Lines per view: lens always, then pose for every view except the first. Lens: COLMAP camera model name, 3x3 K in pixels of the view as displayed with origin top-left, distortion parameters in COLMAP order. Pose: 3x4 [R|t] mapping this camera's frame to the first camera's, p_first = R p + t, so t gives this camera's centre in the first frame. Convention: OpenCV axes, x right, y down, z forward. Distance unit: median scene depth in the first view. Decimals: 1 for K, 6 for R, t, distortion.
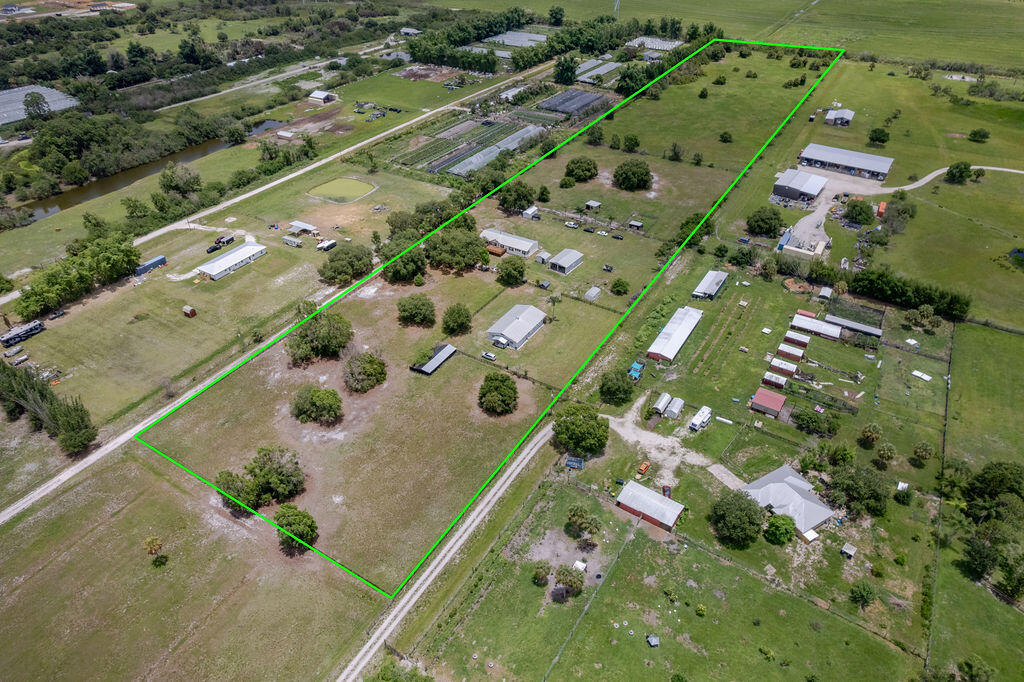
lens RADIAL K [[659.2, 0, 517.9], [0, 659.2, 338.9], [0, 0, 1]] dist [-0.079571, 0.071569]
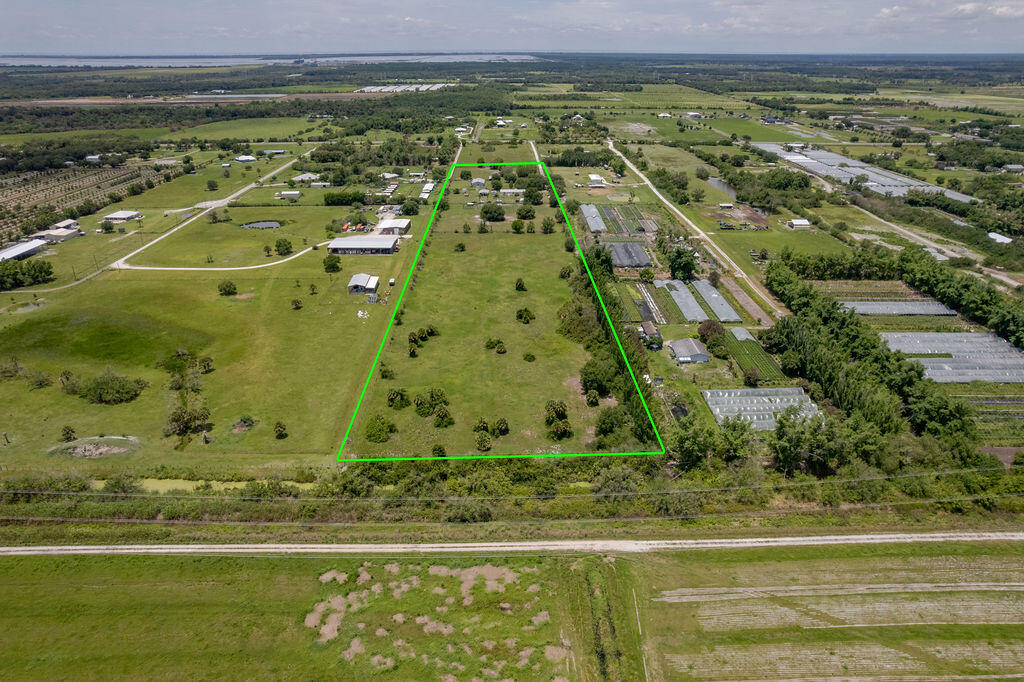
lens RADIAL K [[659.2, 0, 512.1], [0, 659.2, 342.6], [0, 0, 1]] dist [-0.079571, 0.071569]
pose [[-0.850109, 0.217432, -0.479623, 1.087746], [-0.308890, 0.531754, 0.788558, -1.519020], [0.426499, 0.818511, -0.384887, 2.105209]]
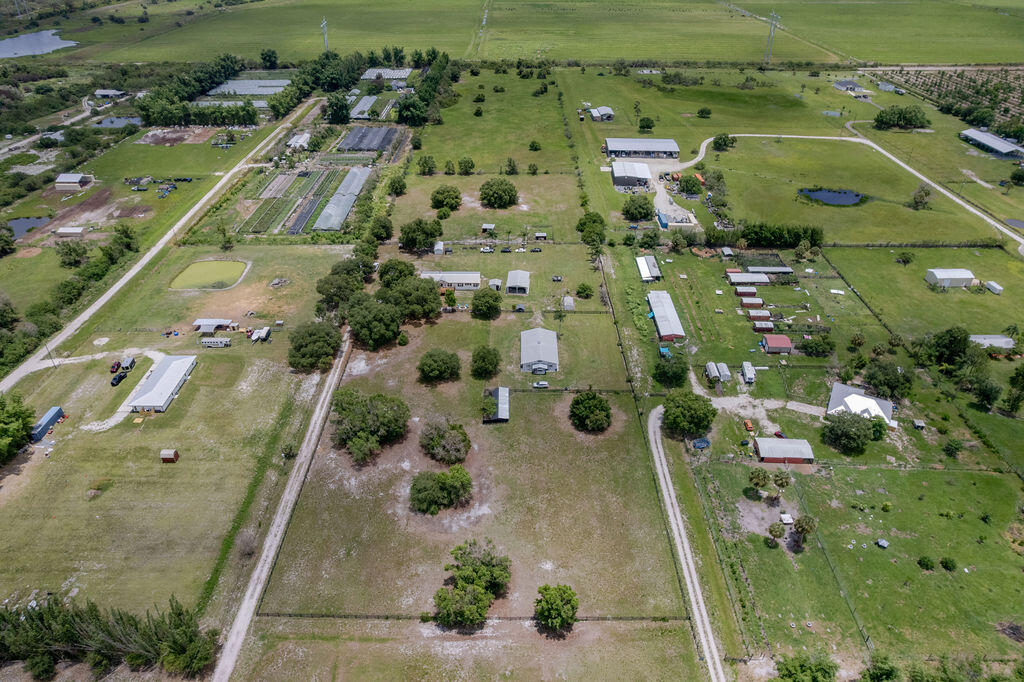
lens RADIAL K [[659.2, 0, 515.7], [0, 659.2, 336.1], [0, 0, 1]] dist [-0.079571, 0.071569]
pose [[0.856951, -0.281592, 0.431672, -0.345861], [0.300049, 0.953559, 0.026379, -0.058591], [-0.419052, 0.106917, 0.901645, 0.078882]]
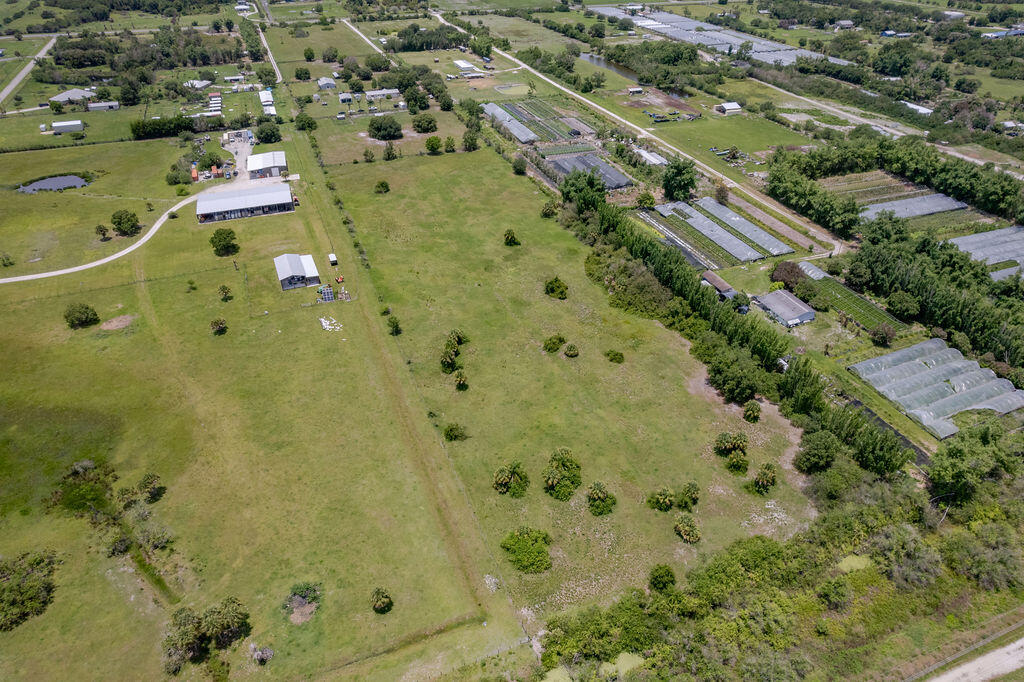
lens RADIAL K [[659.2, 0, 512.2], [0, 659.2, 340.1], [0, 0, 1]] dist [-0.079571, 0.071569]
pose [[-0.608011, 0.448836, -0.654880, 1.137868], [-0.470935, 0.460185, 0.752629, -1.237298], [0.639173, 0.766013, -0.068425, 1.711936]]
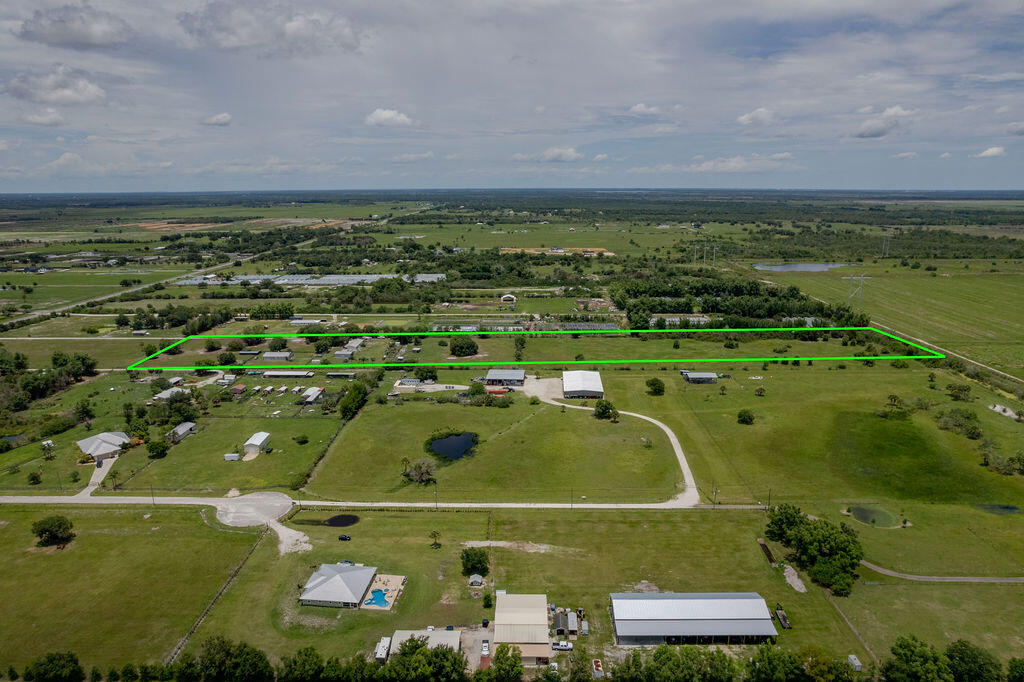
lens RADIAL K [[659.2, 0, 514.8], [0, 659.2, 342.6], [0, 0, 1]] dist [-0.079571, 0.071569]
pose [[0.497879, 0.200425, -0.843769, 1.722205], [-0.502855, 0.859398, -0.092580, -0.196063], [0.706579, 0.470387, 0.528661, 0.273981]]
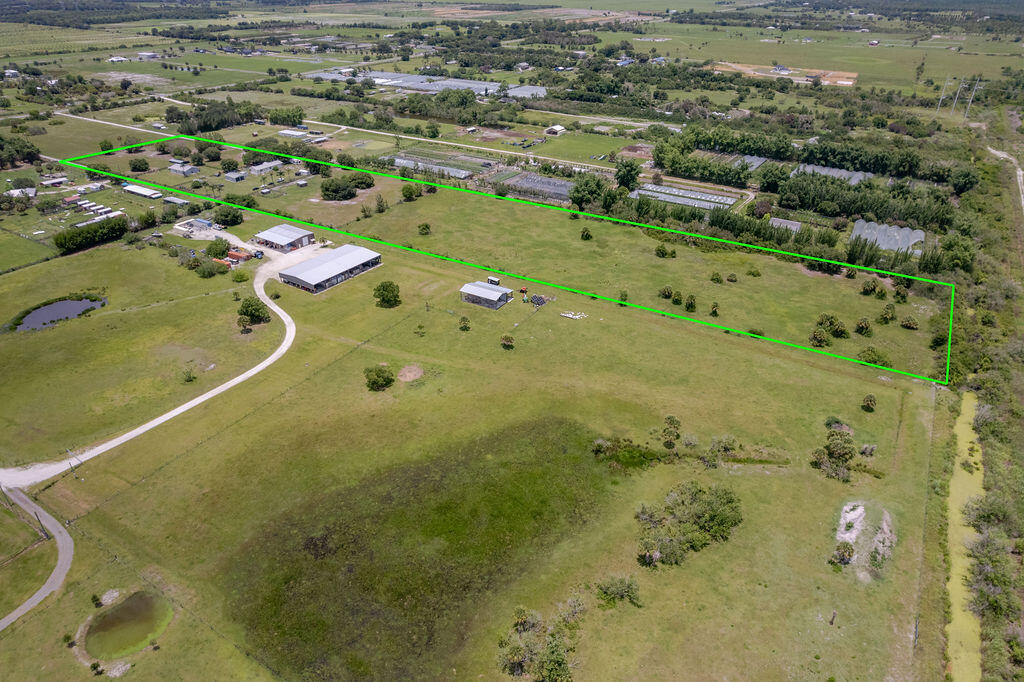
lens RADIAL K [[659.2, 0, 514.8], [0, 659.2, 342.0], [0, 0, 1]] dist [-0.079571, 0.071569]
pose [[-0.017892, 0.498015, -0.866984, 1.589508], [-0.588133, 0.695996, 0.411933, -0.860017], [0.808566, 0.517272, 0.280447, 1.186686]]
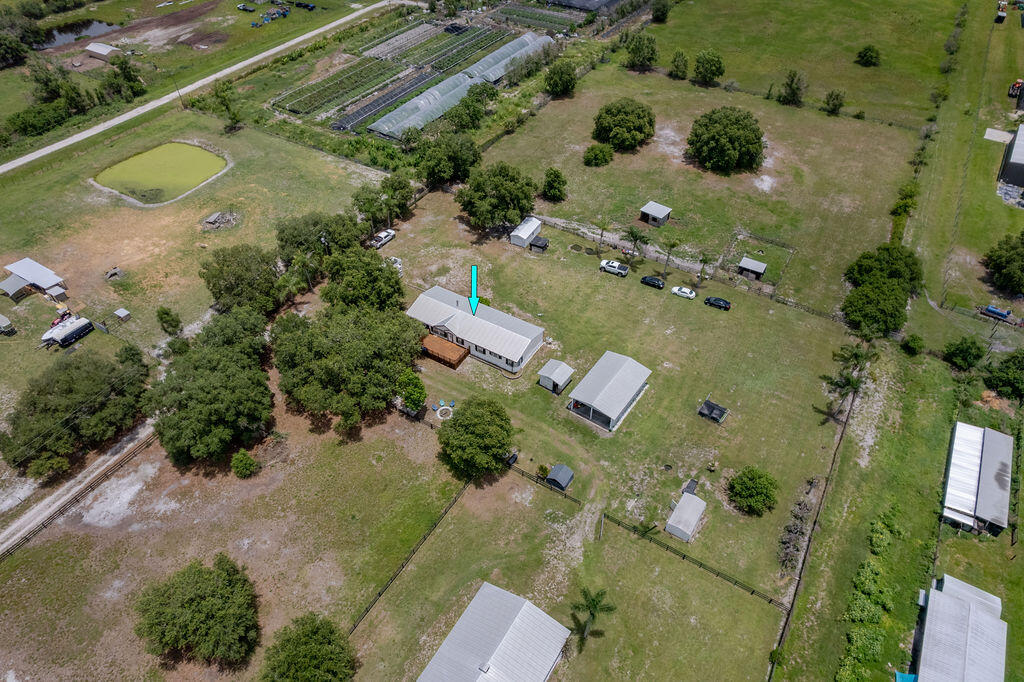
lens RADIAL K [[659.2, 0, 517.2], [0, 659.2, 341.7], [0, 0, 1]] dist [-0.079571, 0.071569]
pose [[0.999997, -0.000631, 0.002241, 0.011486], [0.000307, 0.989892, 0.141822, -0.182420], [-0.002308, -0.141821, 0.989890, 0.518146]]
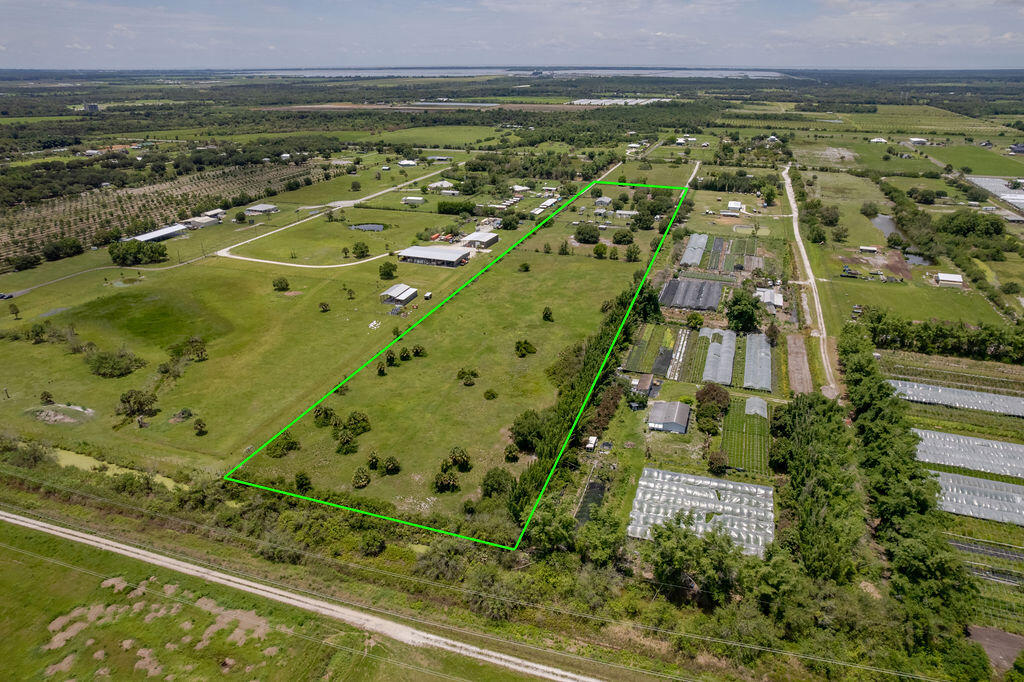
lens RADIAL K [[659.2, 0, 513.9], [0, 659.2, 345.6], [0, 0, 1]] dist [-0.079571, 0.071569]
pose [[-0.977801, 0.084032, -0.191949, 0.729165], [-0.122586, 0.513529, 0.849271, -1.544443], [0.169937, 0.853948, -0.491828, 2.147915]]
